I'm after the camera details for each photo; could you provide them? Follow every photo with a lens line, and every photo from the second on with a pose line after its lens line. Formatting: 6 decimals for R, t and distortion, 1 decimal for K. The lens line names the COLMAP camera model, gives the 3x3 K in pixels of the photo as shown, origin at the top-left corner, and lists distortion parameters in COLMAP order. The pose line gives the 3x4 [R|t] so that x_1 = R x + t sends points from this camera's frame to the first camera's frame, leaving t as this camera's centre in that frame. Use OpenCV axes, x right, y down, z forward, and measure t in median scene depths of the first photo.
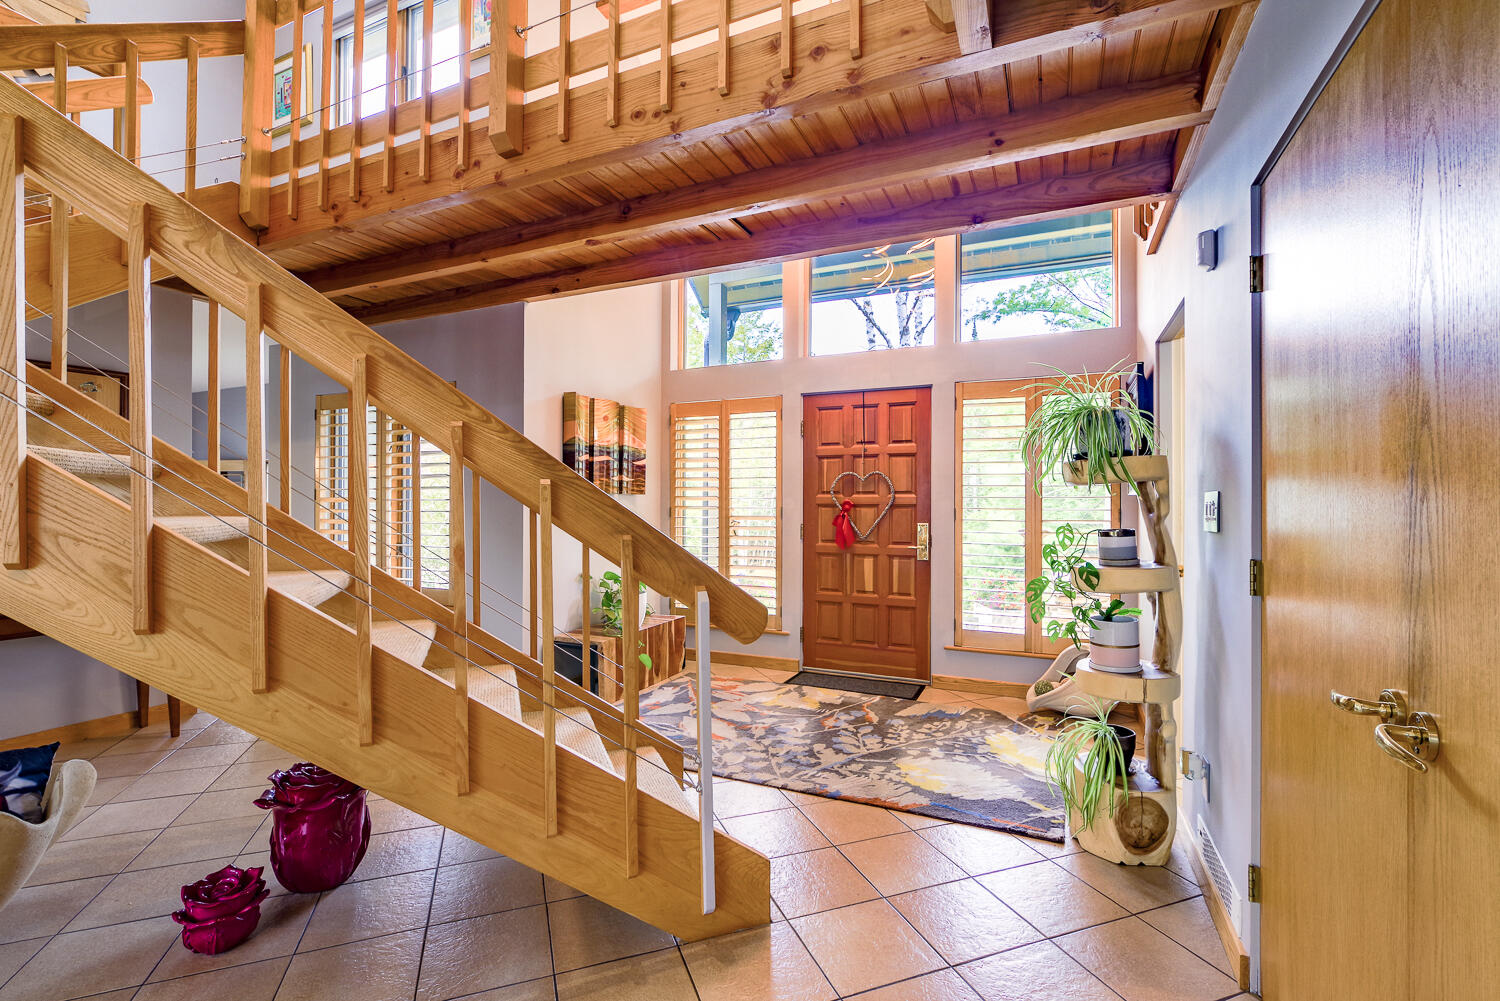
lens RADIAL K [[650.9, 0, 765.6], [0, 650.9, 499.3], [0, 0, 1]] dist [-0.006153, 0.000838]
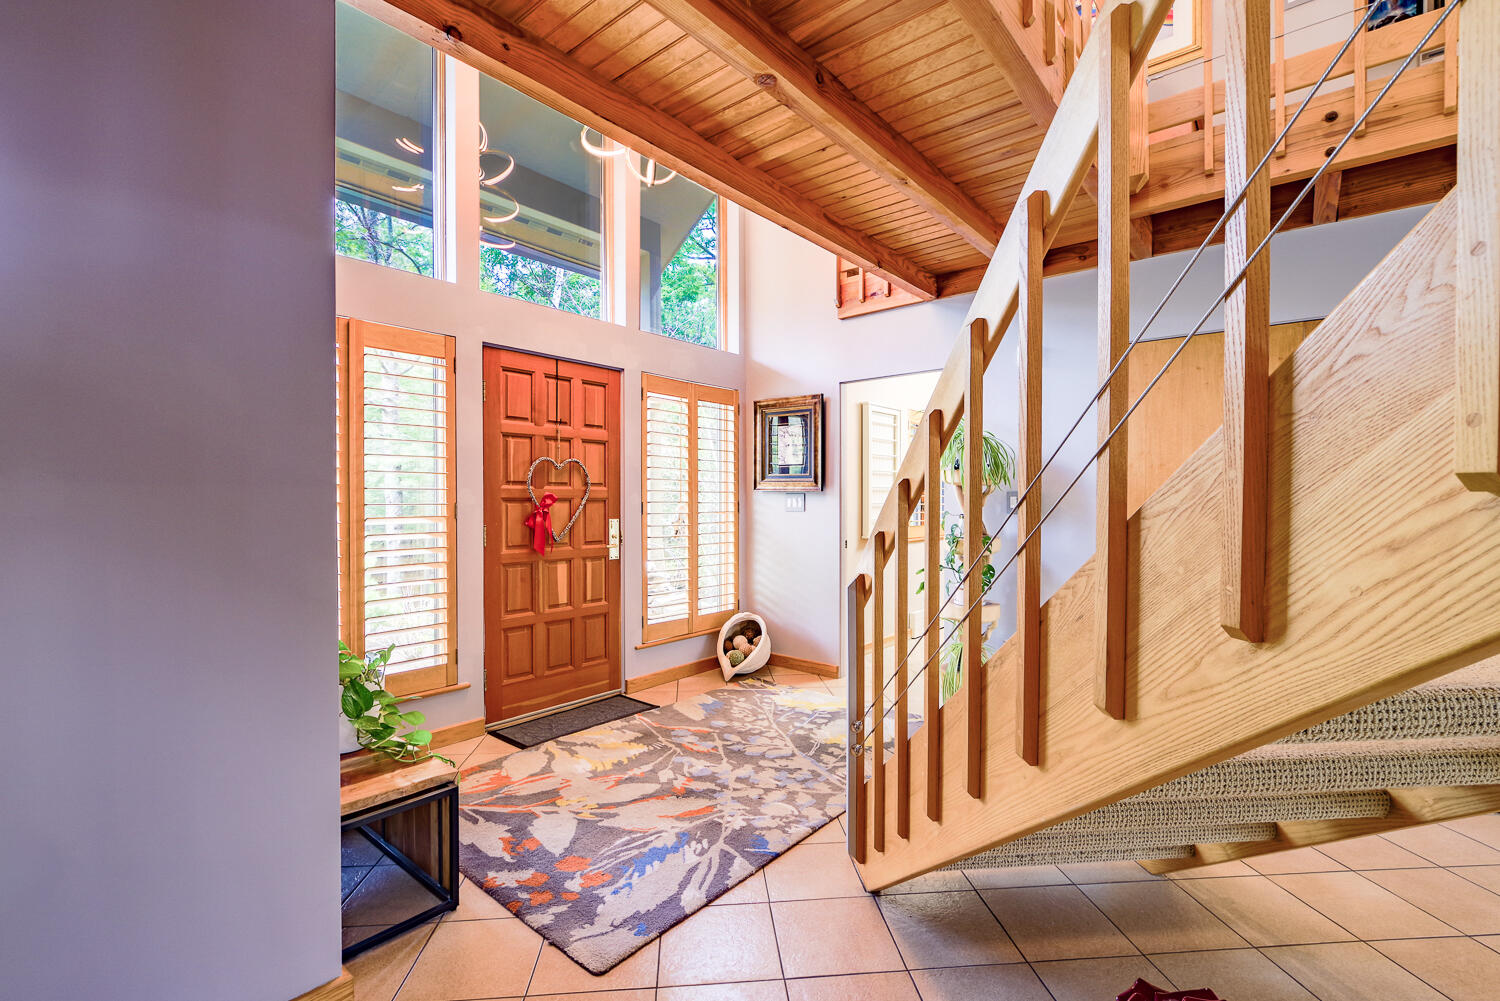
lens RADIAL K [[650.9, 0, 753.6], [0, 650.9, 501.5], [0, 0, 1]] dist [-0.006153, 0.000838]
pose [[0.295601, -0.007036, 0.955285, -0.577112], [-0.006024, 0.999939, 0.009229, 0.002867], [-0.955292, -0.008483, 0.295541, 0.547167]]
